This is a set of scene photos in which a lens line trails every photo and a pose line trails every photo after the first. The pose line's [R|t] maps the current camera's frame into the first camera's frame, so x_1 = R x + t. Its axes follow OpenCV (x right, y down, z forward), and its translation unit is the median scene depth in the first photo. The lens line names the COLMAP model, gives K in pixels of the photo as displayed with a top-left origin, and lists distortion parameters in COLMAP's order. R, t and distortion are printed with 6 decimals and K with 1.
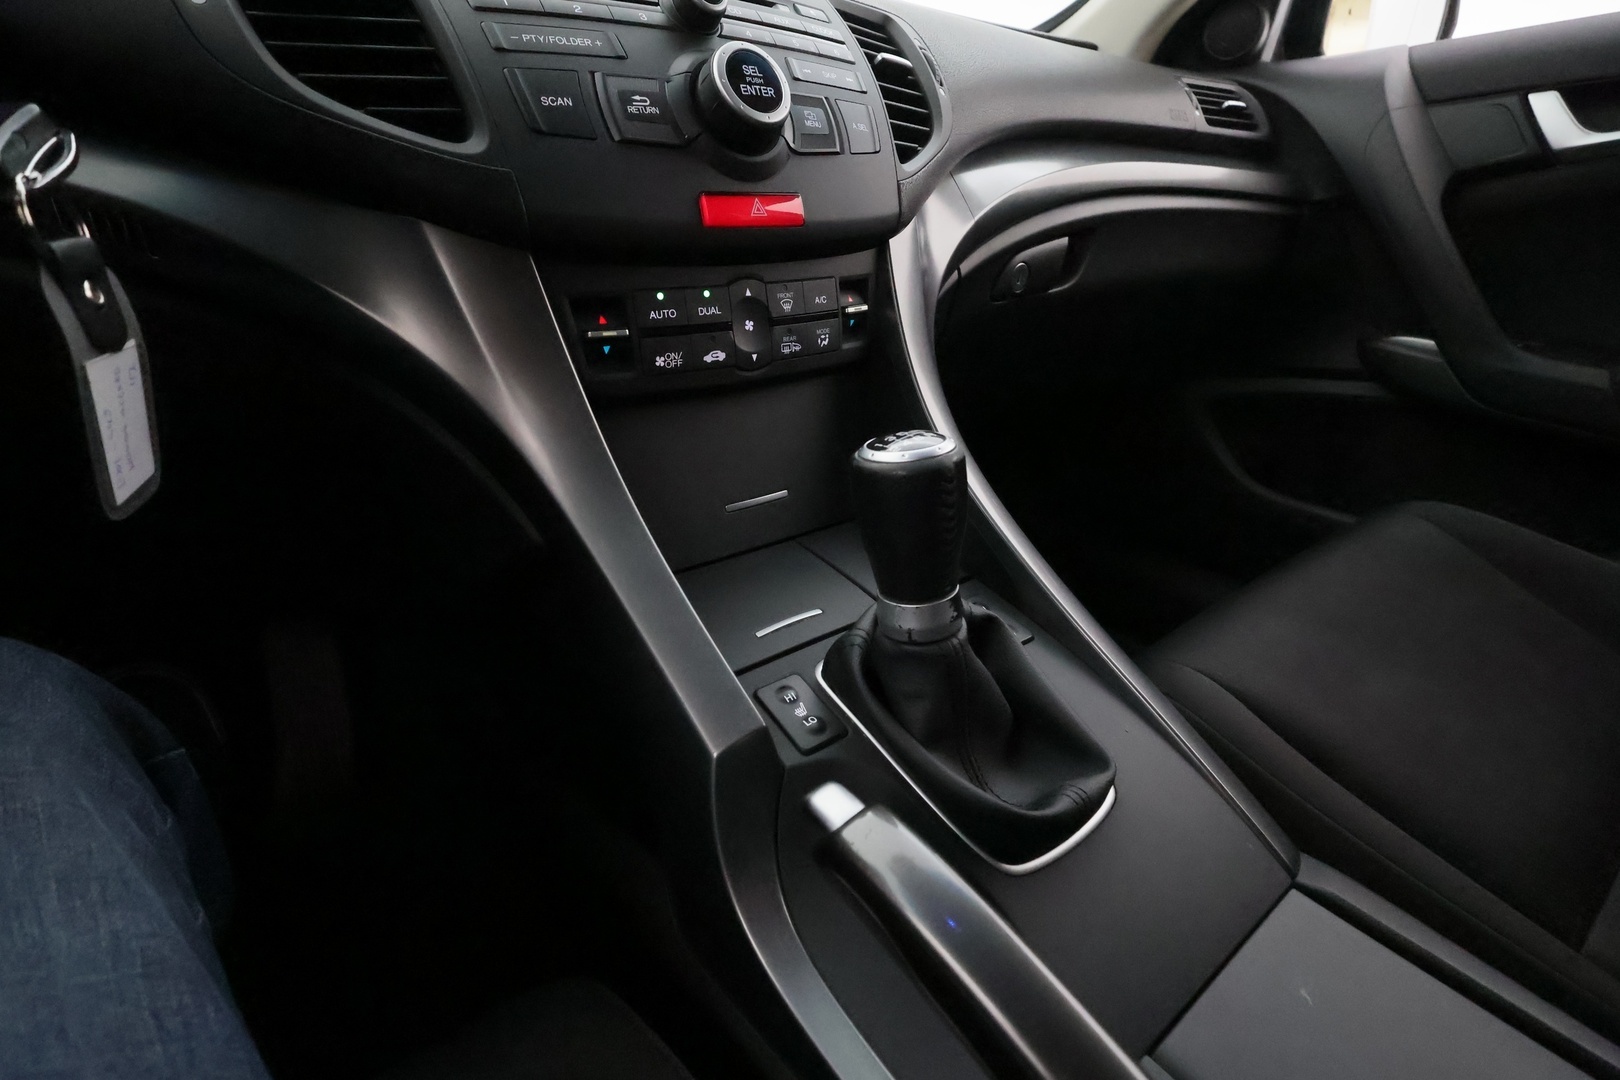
lens RADIAL K [[727.4, 0, 810.0], [0, 727.4, 540.0], [0, 0, 1]] dist [-0.012313, -0.000124]
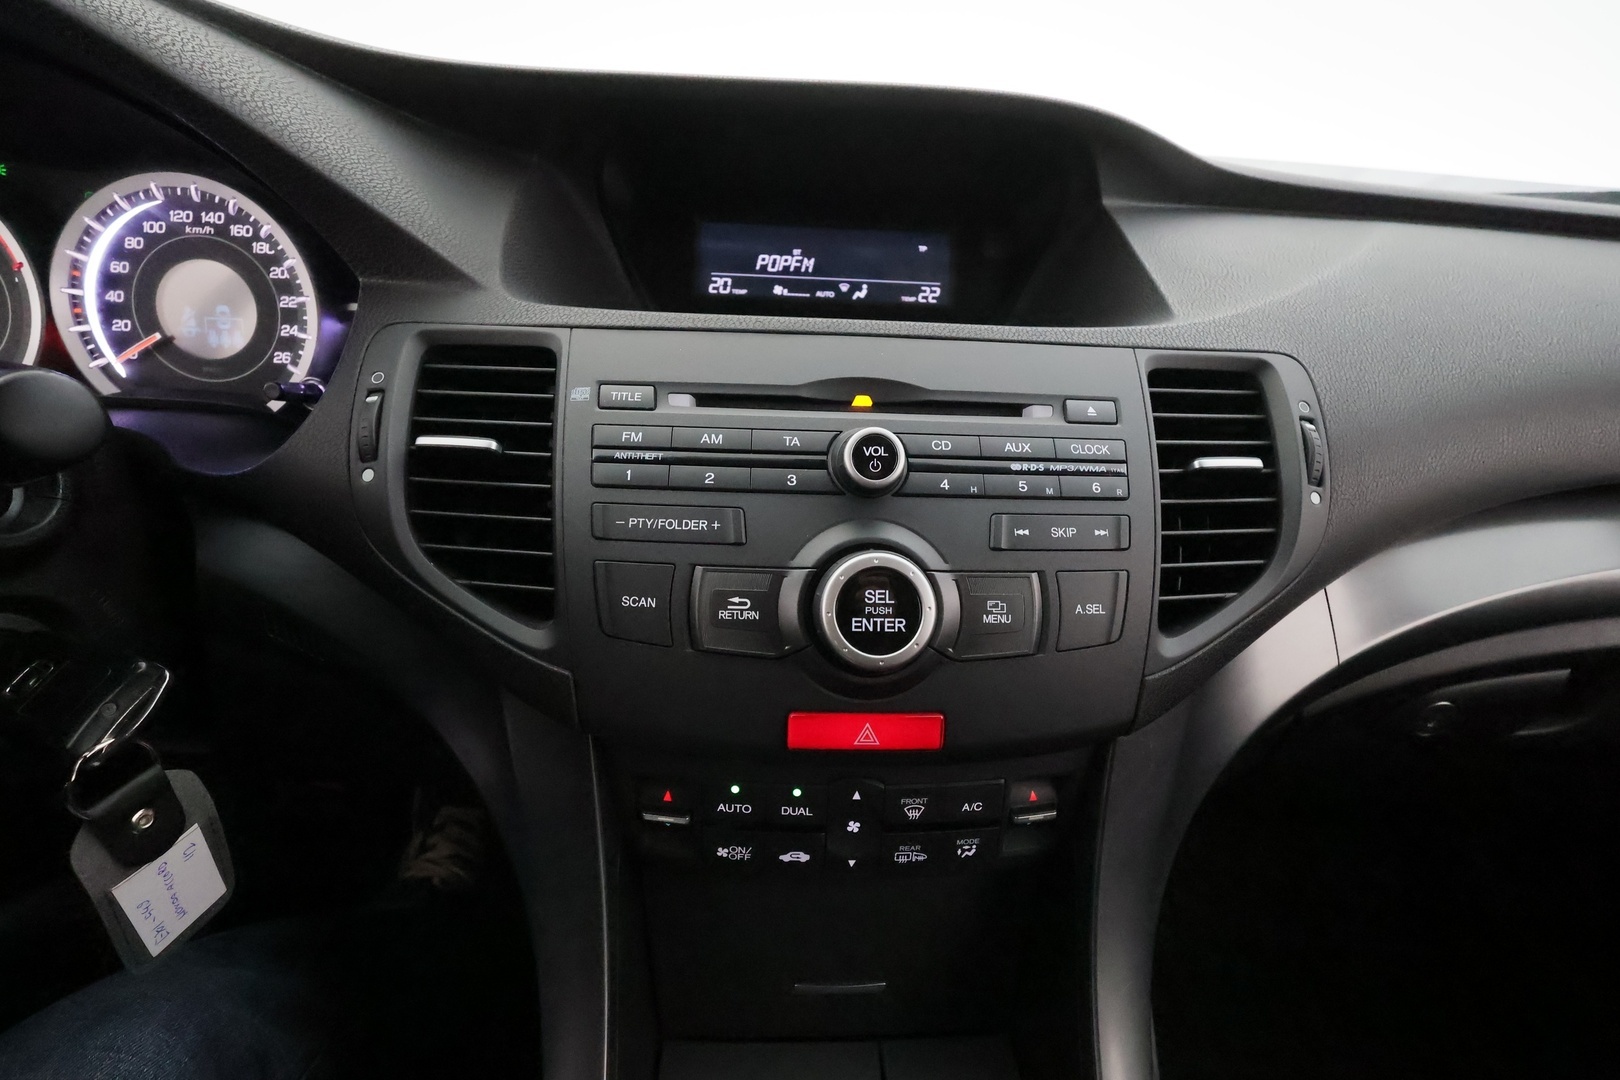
lens RADIAL K [[727.4, 0, 810.0], [0, 727.4, 540.0], [0, 0, 1]] dist [-0.012313, -0.000124]
pose [[0.816882, 0.270104, -0.509654, 0.206015], [-0.277506, 0.958639, 0.063264, -0.667555], [0.505662, 0.089753, 0.858050, 0.292232]]
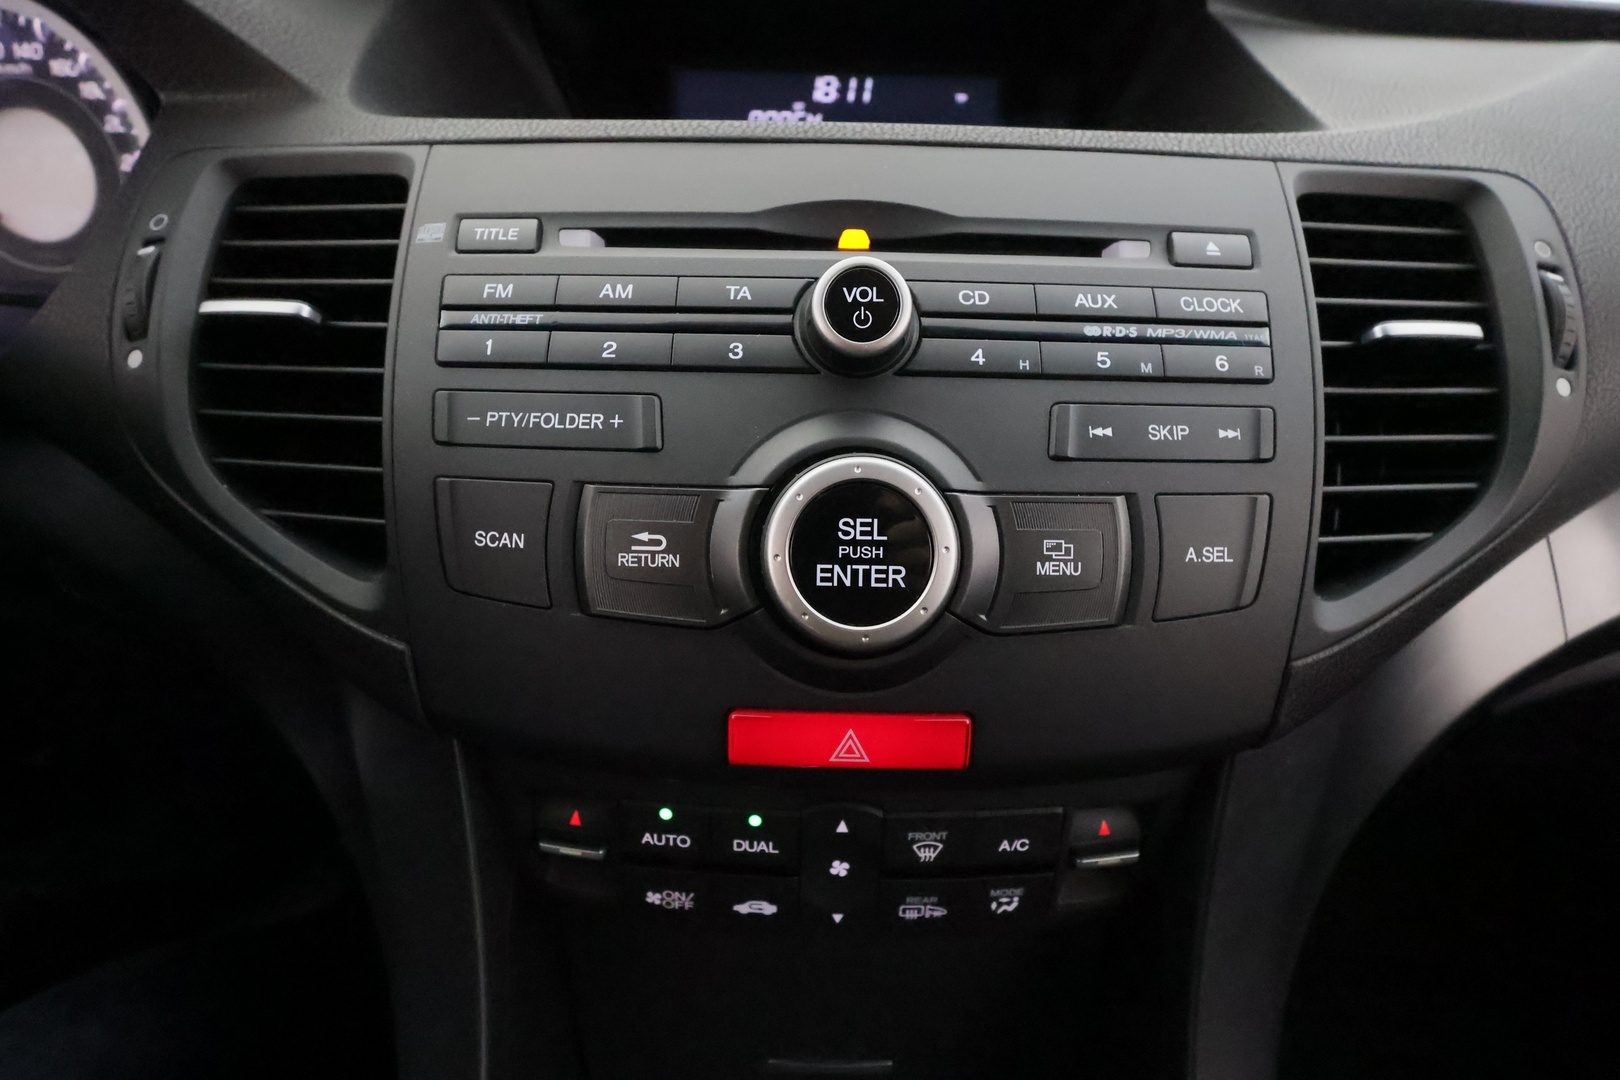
lens RADIAL K [[721.2, 0, 810.0], [0, 721.2, 540.0], [0, 0, 1]] dist [-0.001485, -0.000772]
pose [[0.785880, 0.300760, -0.540311, 0.123732], [-0.272987, 0.952741, 0.133277, -0.631736], [0.554861, 0.042758, 0.830844, 0.561660]]
